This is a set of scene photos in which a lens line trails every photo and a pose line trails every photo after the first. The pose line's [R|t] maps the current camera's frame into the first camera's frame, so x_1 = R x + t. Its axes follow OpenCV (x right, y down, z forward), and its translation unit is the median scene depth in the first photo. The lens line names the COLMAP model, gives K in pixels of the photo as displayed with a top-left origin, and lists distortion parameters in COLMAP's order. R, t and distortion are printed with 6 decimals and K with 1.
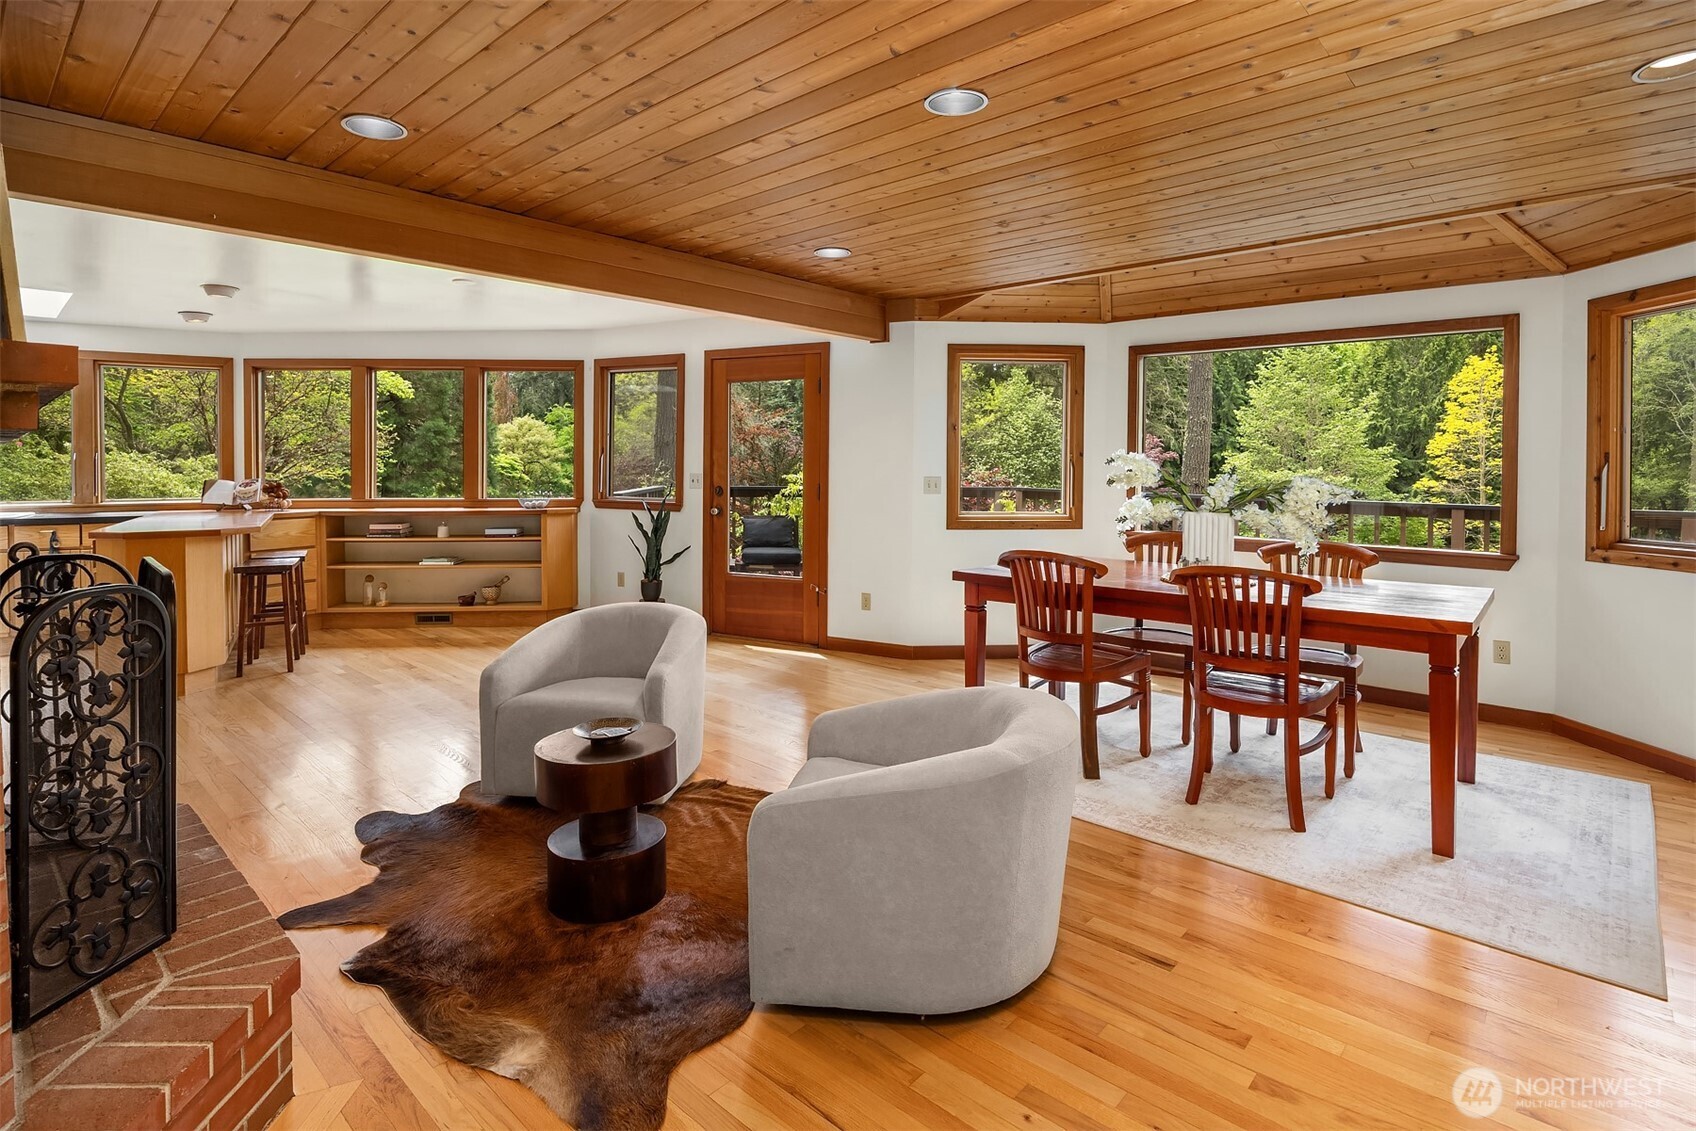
lens RADIAL K [[835.9, 0, 857.8], [0, 835.9, 474.5], [0, 0, 1]] dist [-0.020021, 0.002343]
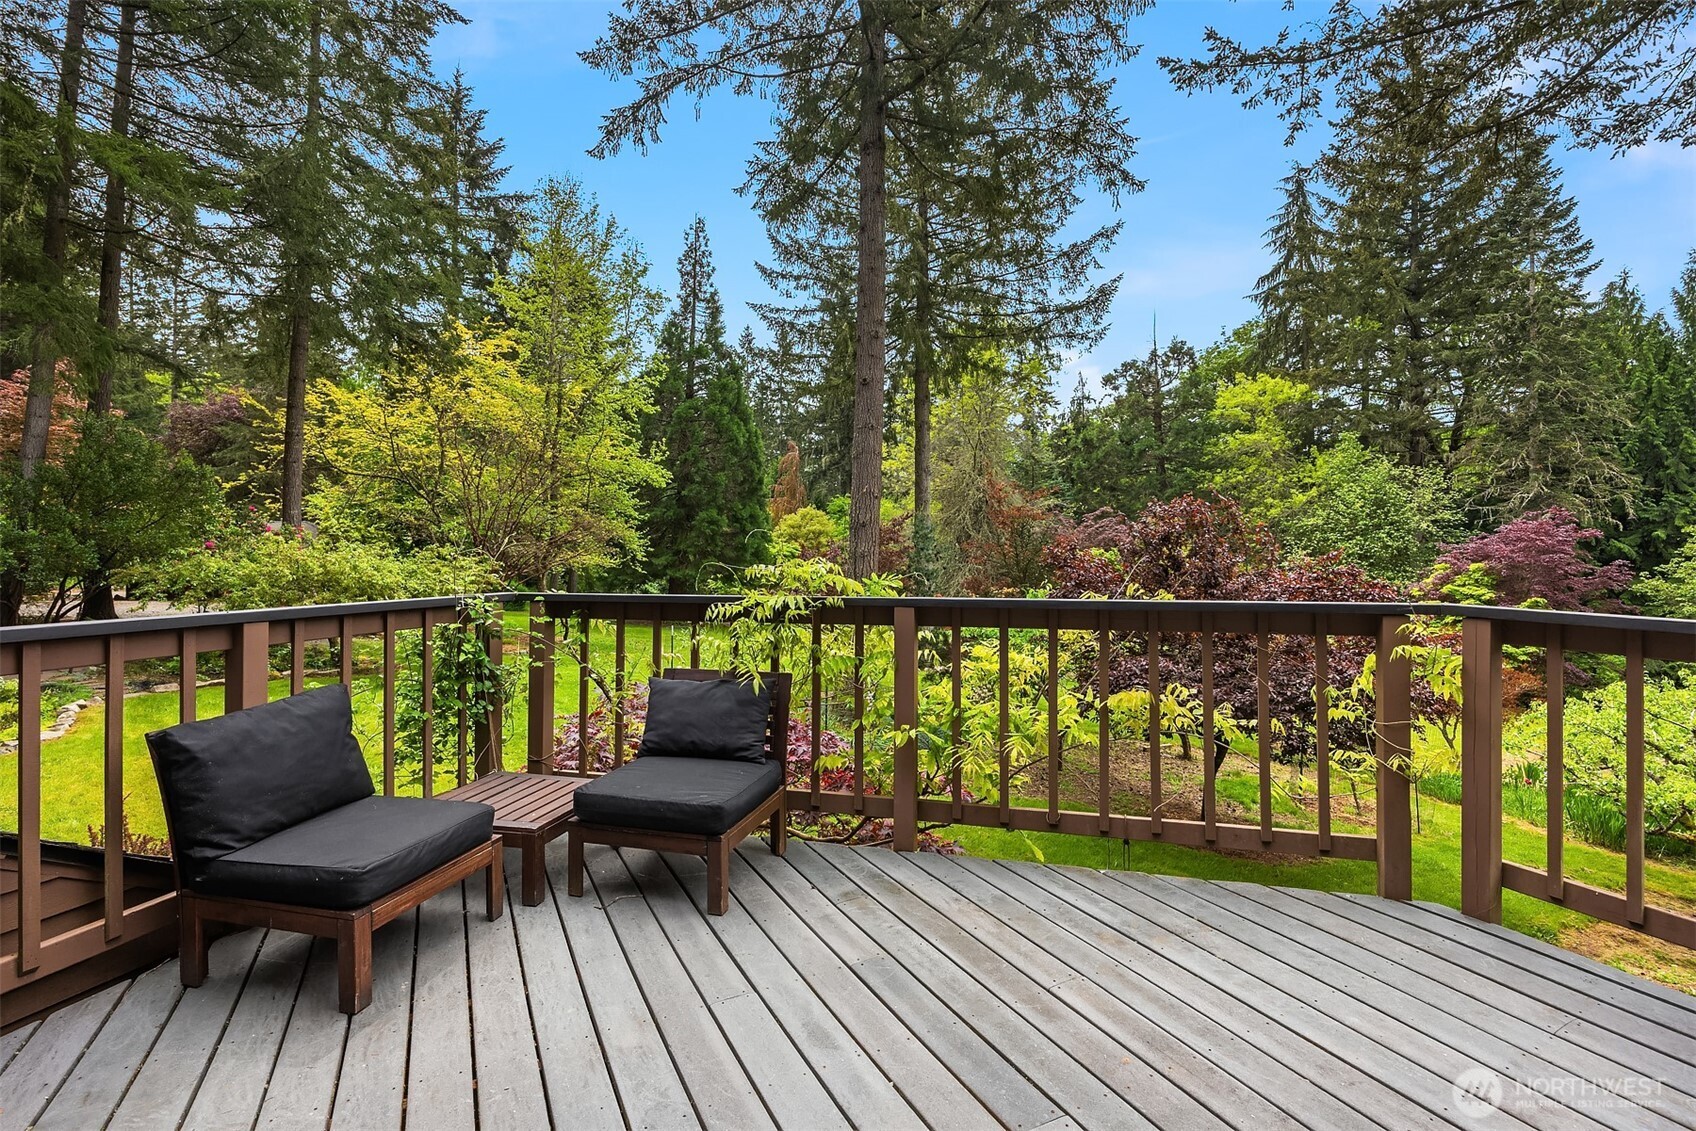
lens RADIAL K [[797.7, 0, 846.7], [0, 797.7, 542.6], [0, 0, 1]] dist [-0.020511, 0.001819]
pose [[0.931280, -0.011519, -0.364122, 0.014809], [0.002906, 0.999703, -0.024193, -0.000374], [0.364293, 0.021473, 0.931037, 0.101722]]
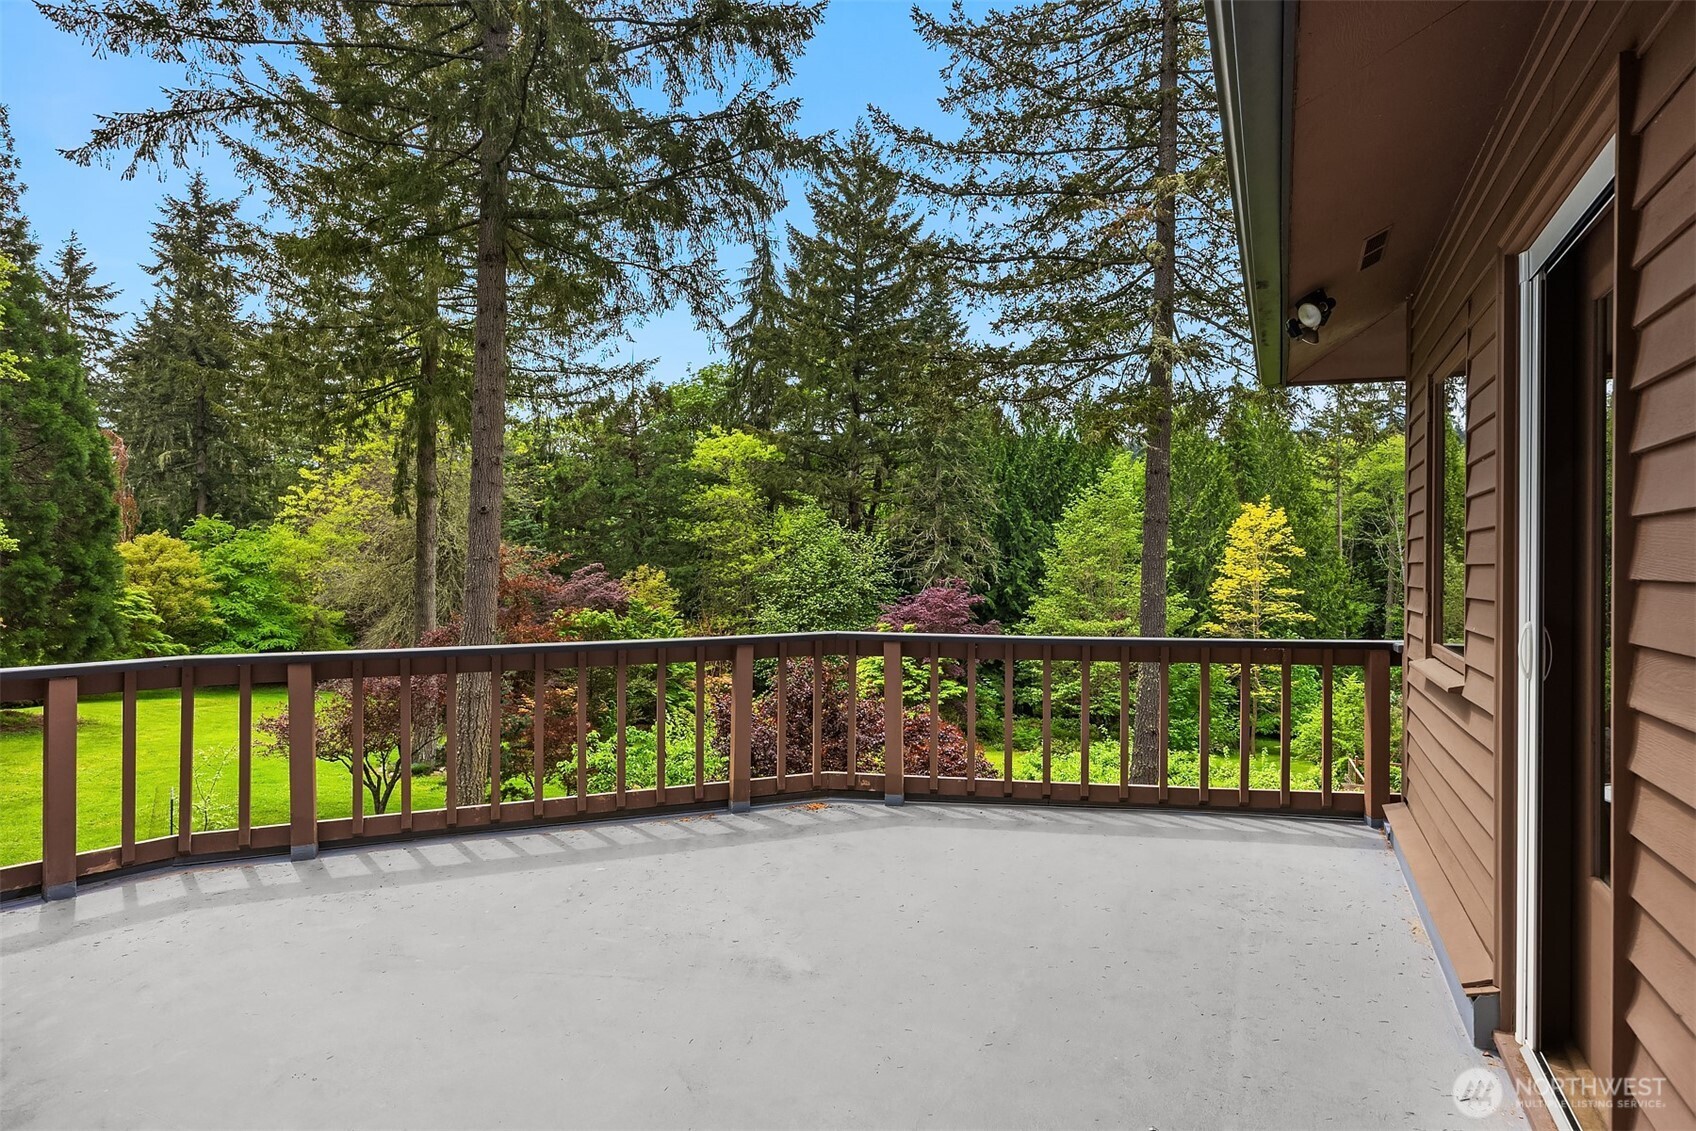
lens RADIAL K [[923.3, 0, 863.9], [0, 923.3, 557.4], [0, 0, 1]] dist [-0.007014, -0.002650]
pose [[0.953380, 0.008022, 0.301665, -0.053015], [-0.002868, 0.999842, -0.017526, -0.043660], [-0.301758, 0.015844, 0.953253, 0.035085]]
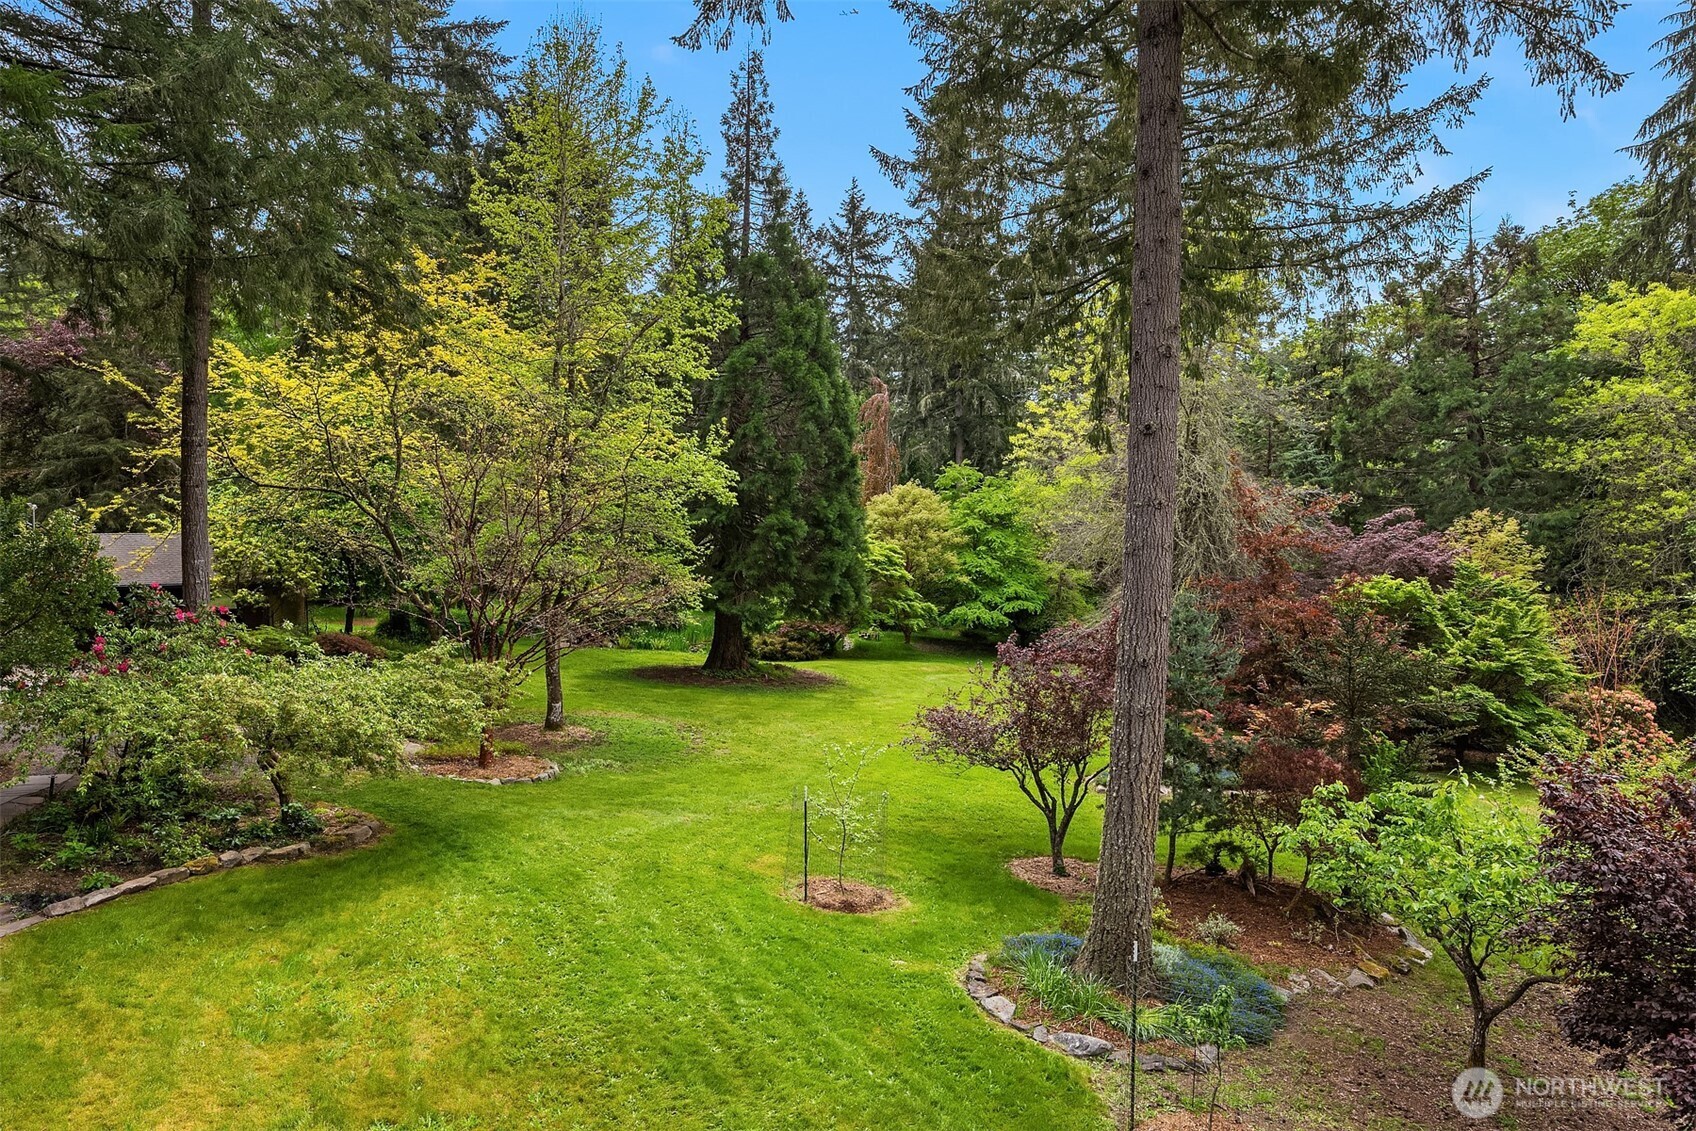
lens RADIAL K [[1183.9, 0, 844.1], [0, 1183.9, 561.1], [0, 0, 1]] dist [-0.011878, -0.001203]
pose [[0.903464, 0.009193, -0.428565, -0.030643], [0.004609, 0.999504, 0.031155, -0.044160], [0.428639, -0.030122, 0.902974, 0.106728]]
